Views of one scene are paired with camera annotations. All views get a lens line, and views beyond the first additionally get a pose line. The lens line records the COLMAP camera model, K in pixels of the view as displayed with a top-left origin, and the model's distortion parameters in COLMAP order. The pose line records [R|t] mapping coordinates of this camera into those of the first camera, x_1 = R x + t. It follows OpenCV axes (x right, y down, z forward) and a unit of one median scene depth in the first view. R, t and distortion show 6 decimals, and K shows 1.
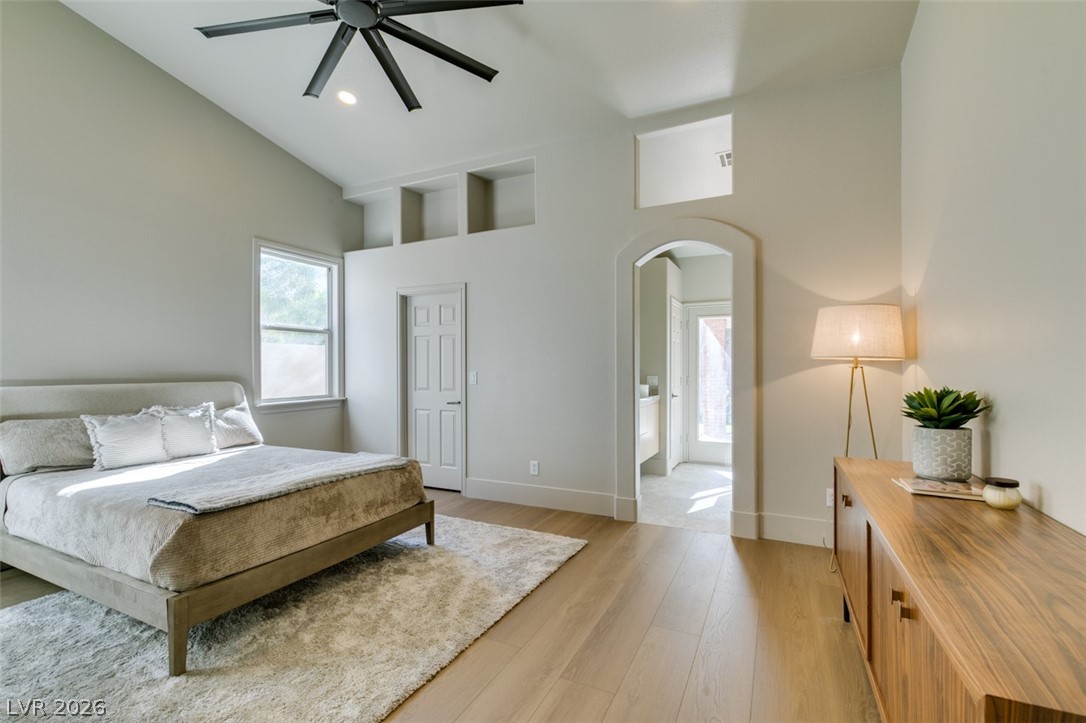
lens RADIAL K [[484.5, 0, 541.1], [0, 484.5, 364.4], [0, 0, 1]] dist [0.004418, -0.000496]
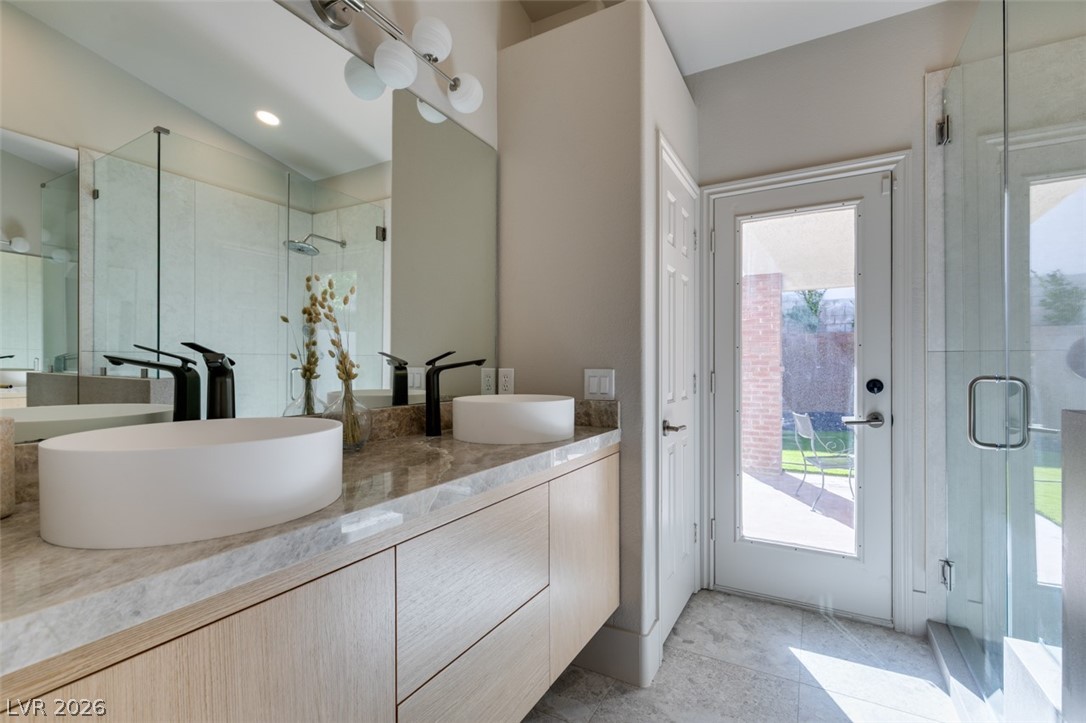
lens RADIAL K [[484.5, 0, 541.1], [0, 484.5, 364.4], [0, 0, 1]] dist [0.004418, -0.000496]
pose [[0.998166, -0.002090, -0.060502, 0.315118], [0.002139, 0.999997, 0.000744, 0.030826], [0.060501, -0.000872, 0.998168, 1.008473]]
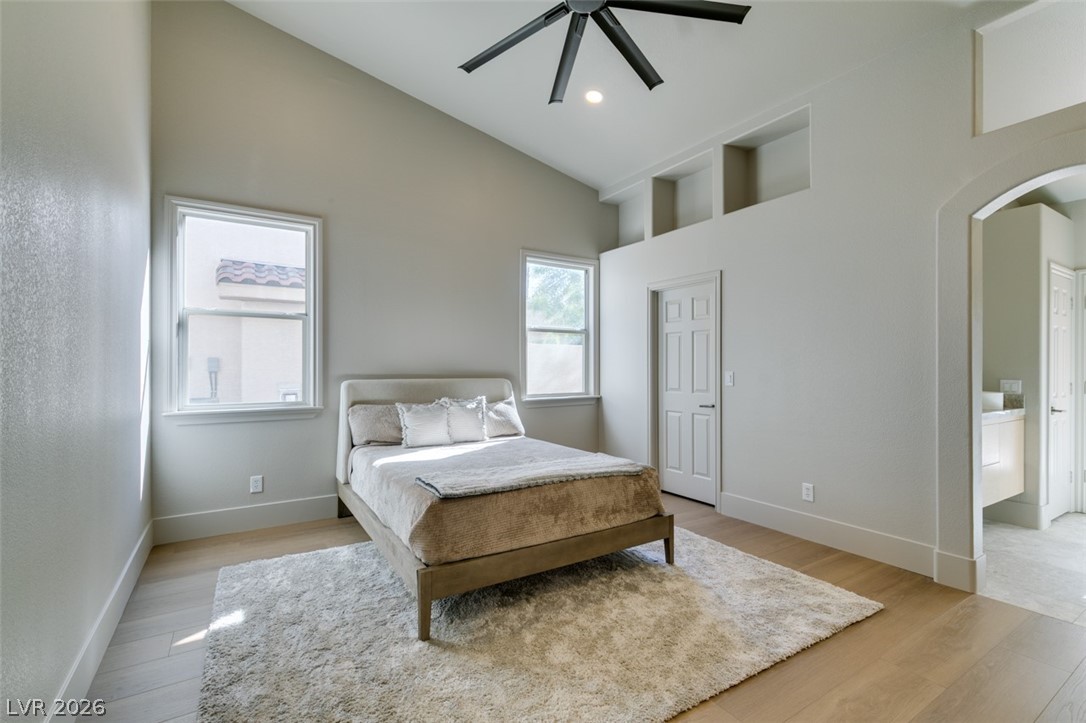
lens RADIAL K [[484.5, 0, 541.1], [0, 484.5, 364.4], [0, 0, 1]] dist [0.004418, -0.000496]
pose [[0.852010, 0.000929, -0.523524, 0.033900], [0.000075, 0.999998, 0.001896, 0.000893], [0.523525, -0.001655, 0.852009, 0.094929]]
